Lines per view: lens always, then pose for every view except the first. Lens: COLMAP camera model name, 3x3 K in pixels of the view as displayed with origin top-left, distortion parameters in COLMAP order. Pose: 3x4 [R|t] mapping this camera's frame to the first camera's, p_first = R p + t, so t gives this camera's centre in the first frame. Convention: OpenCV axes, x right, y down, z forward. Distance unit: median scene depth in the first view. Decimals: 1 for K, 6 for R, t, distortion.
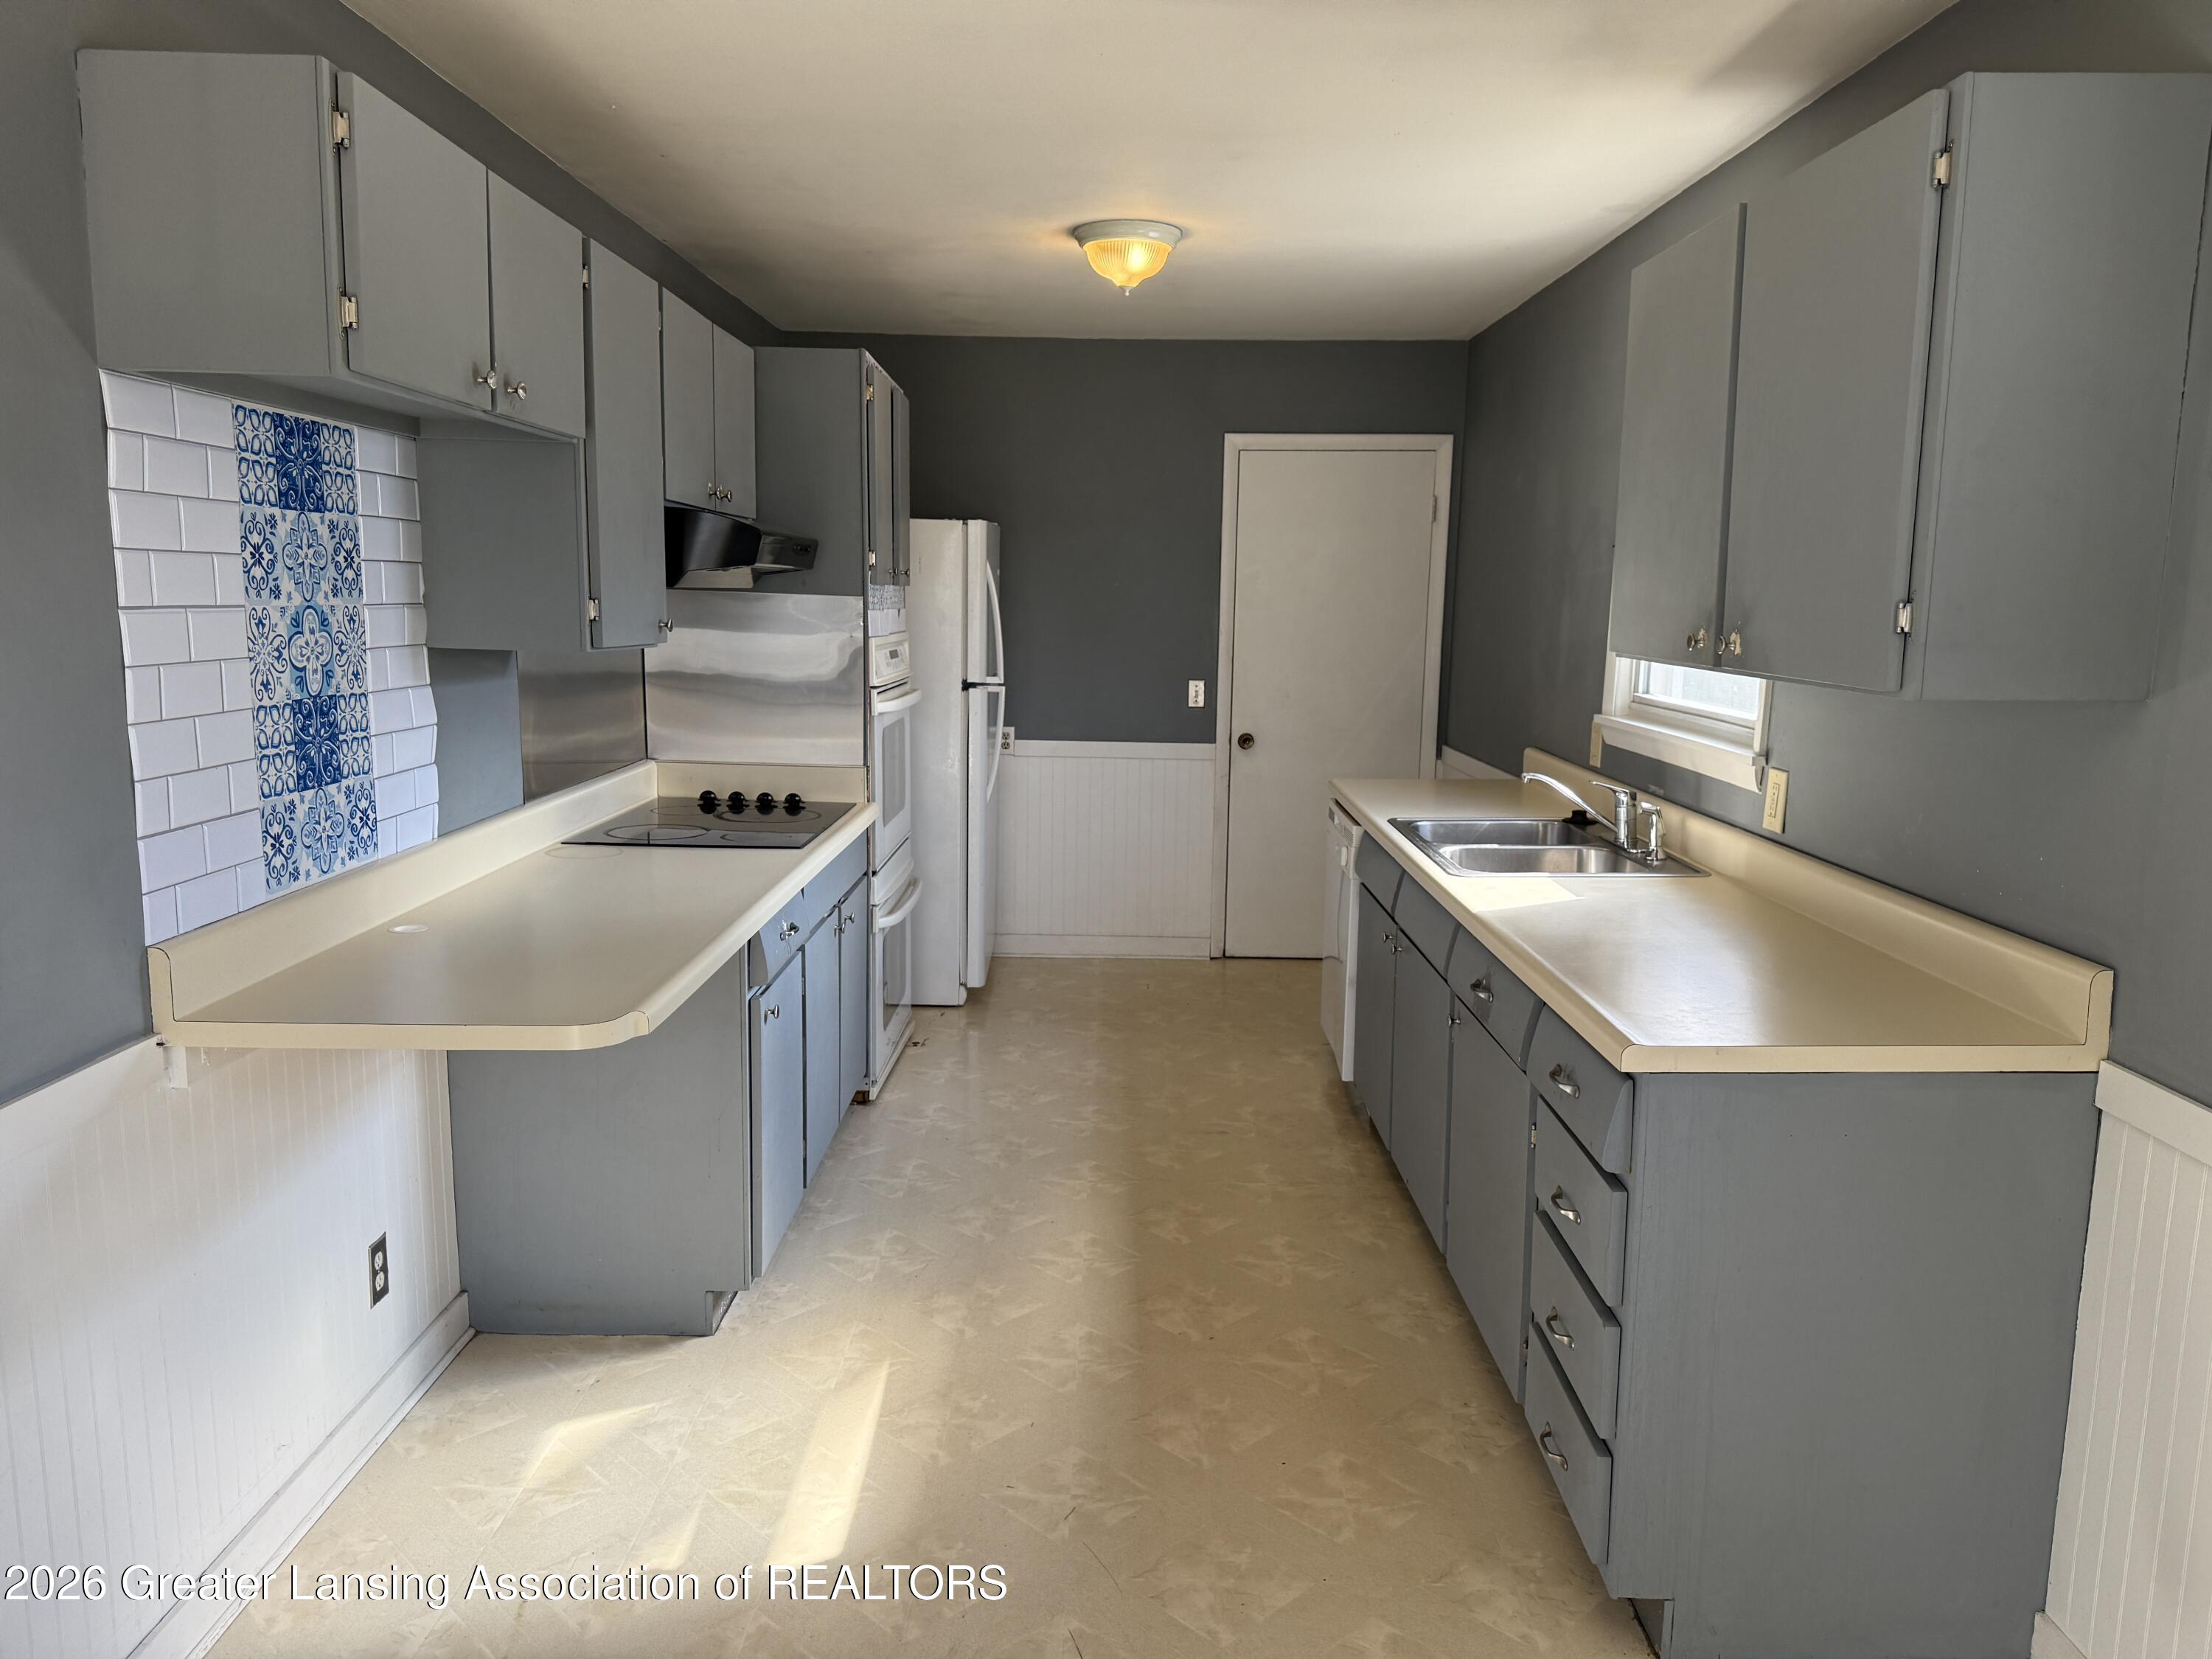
lens RADIAL K [[1563.5, 0, 1101.1], [0, 1563.5, 837.1], [0, 0, 1]] dist [0.142064, -0.219742]
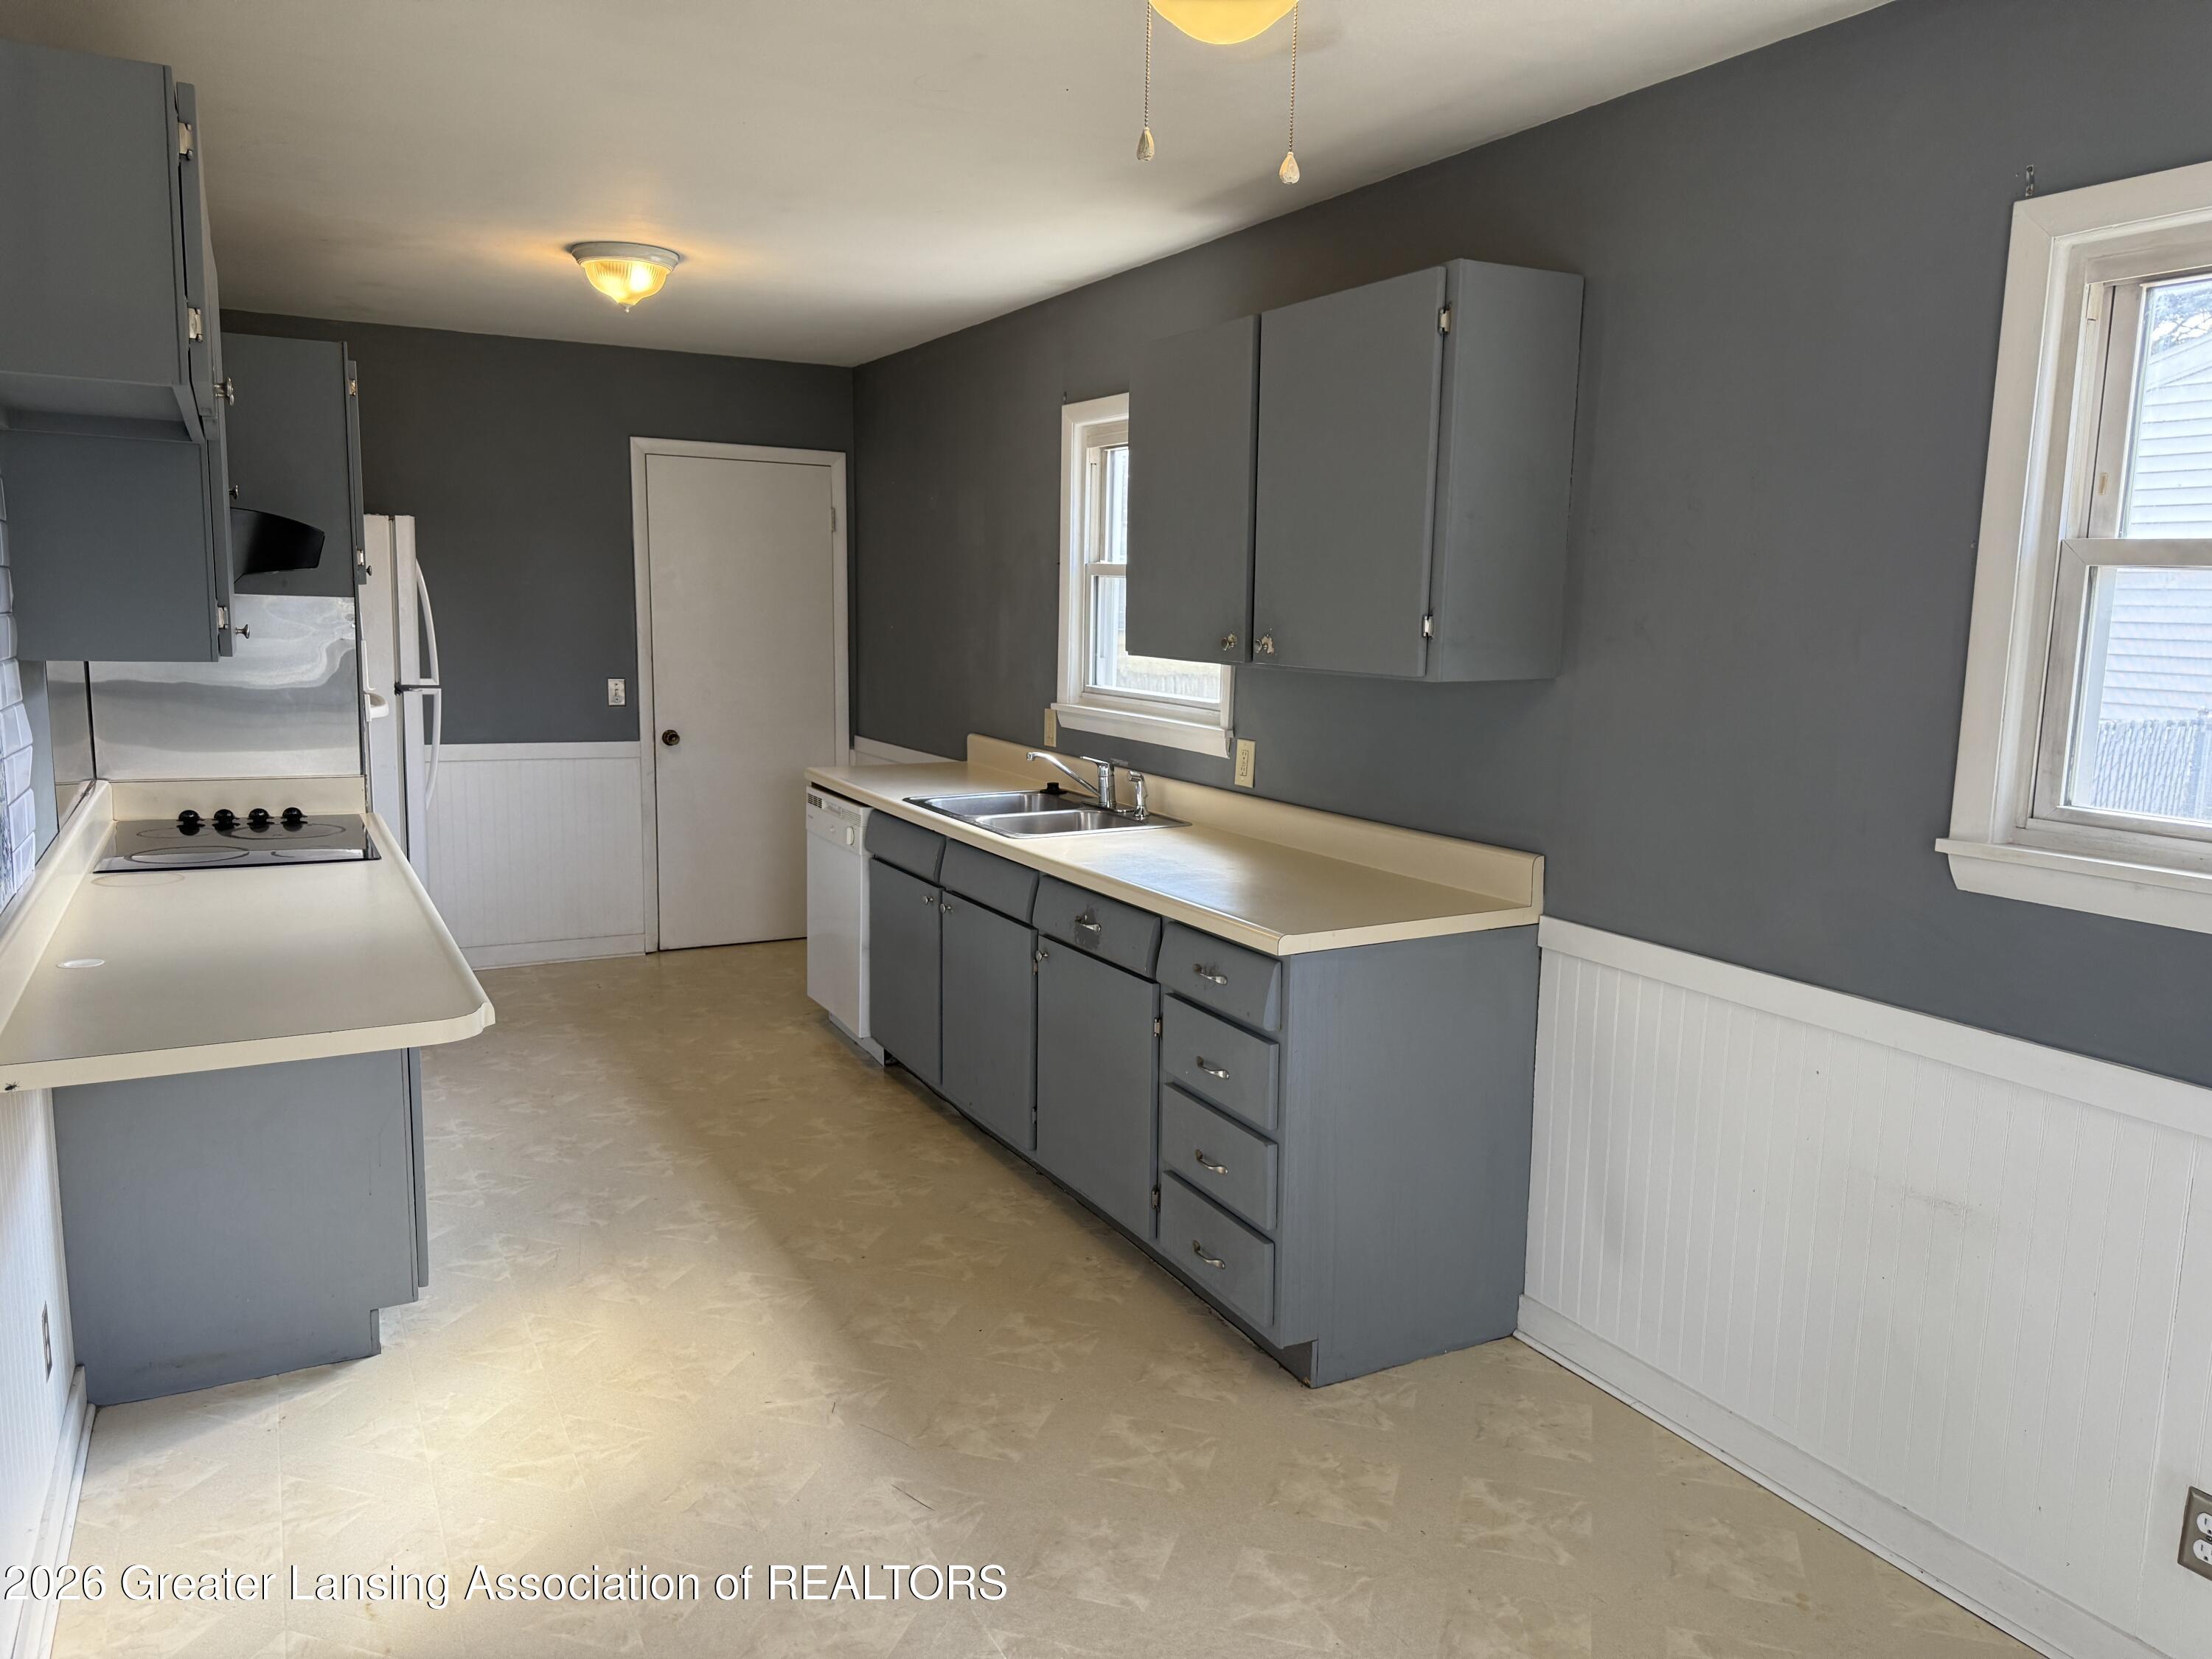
lens RADIAL K [[1575.9, 0, 1100.1], [0, 1575.9, 823.6], [0, 0, 1]] dist [0.128555, -0.138551]
pose [[0.881053, -0.064564, 0.468591, -0.311546], [0.067561, 0.997661, 0.010431, 0.005892], [-0.468168, 0.022469, 0.883354, -0.100760]]
